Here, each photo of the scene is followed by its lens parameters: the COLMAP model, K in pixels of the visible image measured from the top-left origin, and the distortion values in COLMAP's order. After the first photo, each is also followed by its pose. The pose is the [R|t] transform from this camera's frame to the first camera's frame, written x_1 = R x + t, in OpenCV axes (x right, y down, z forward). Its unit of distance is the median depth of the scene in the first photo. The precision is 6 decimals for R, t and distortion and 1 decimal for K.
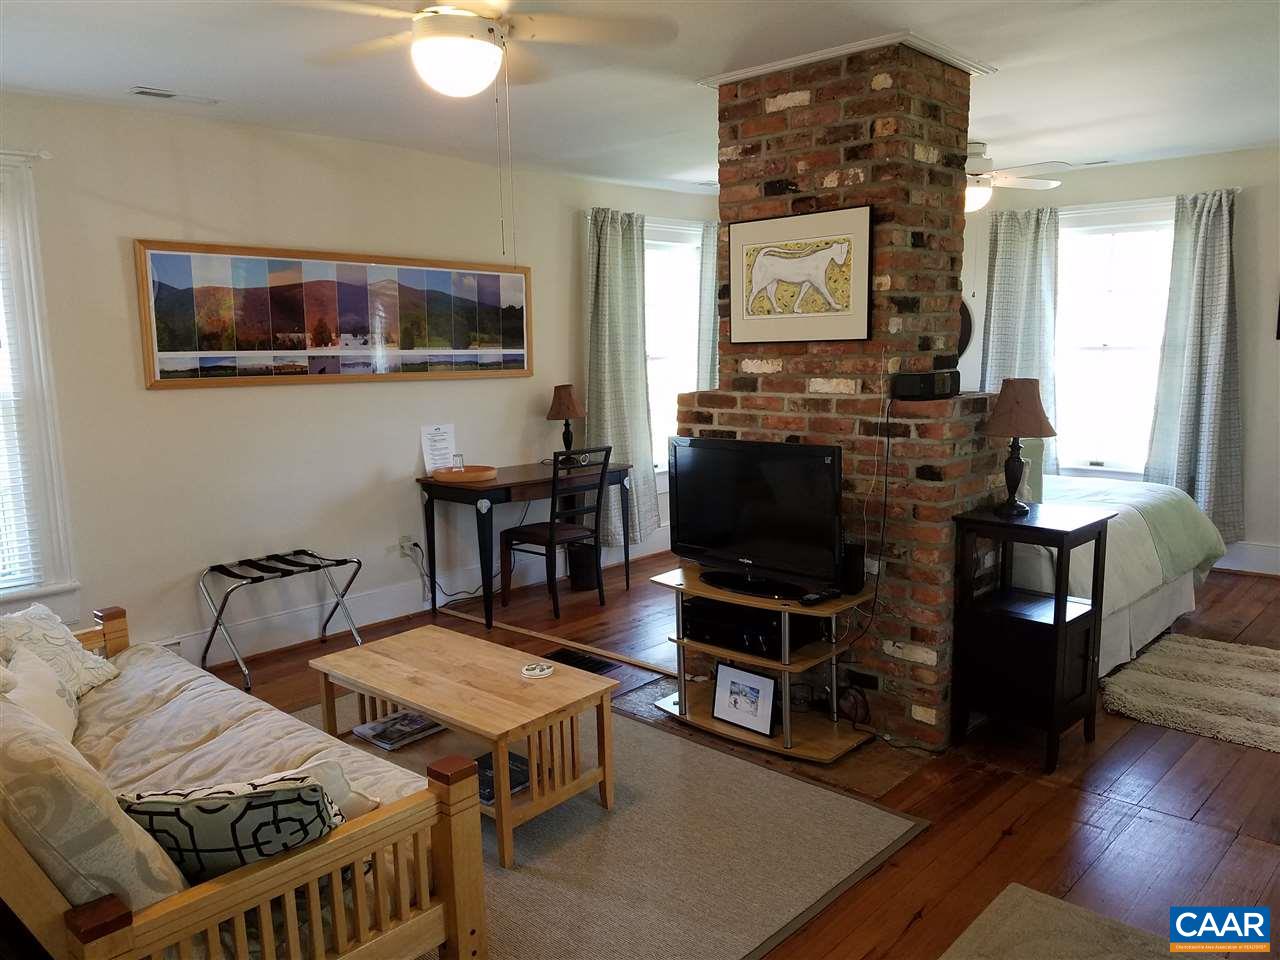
lens RADIAL K [[991.3, 0, 640.0], [0, 991.3, 480.0], [0, 0, 1]] dist [0.239640, -0.389162]
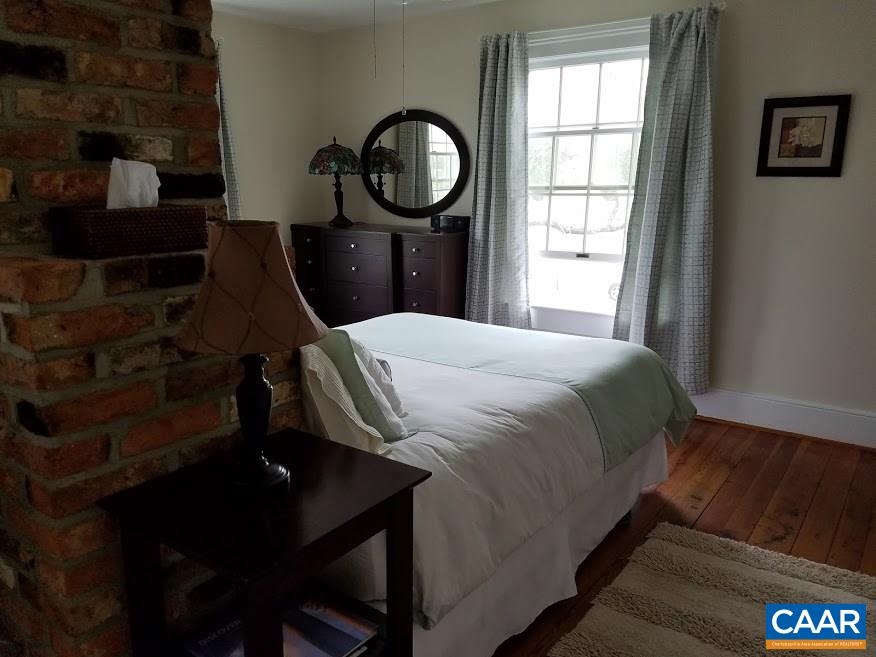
lens RADIAL K [[678.4, 0, 438.0], [0, 678.4, 328.5], [0, 0, 1]] dist [0.239640, -0.389162]
pose [[0.993246, 0.006003, 0.115876, 0.427120], [-0.012900, 0.998183, 0.058863, -0.067936], [-0.115312, -0.059960, 0.991518, 0.640932]]
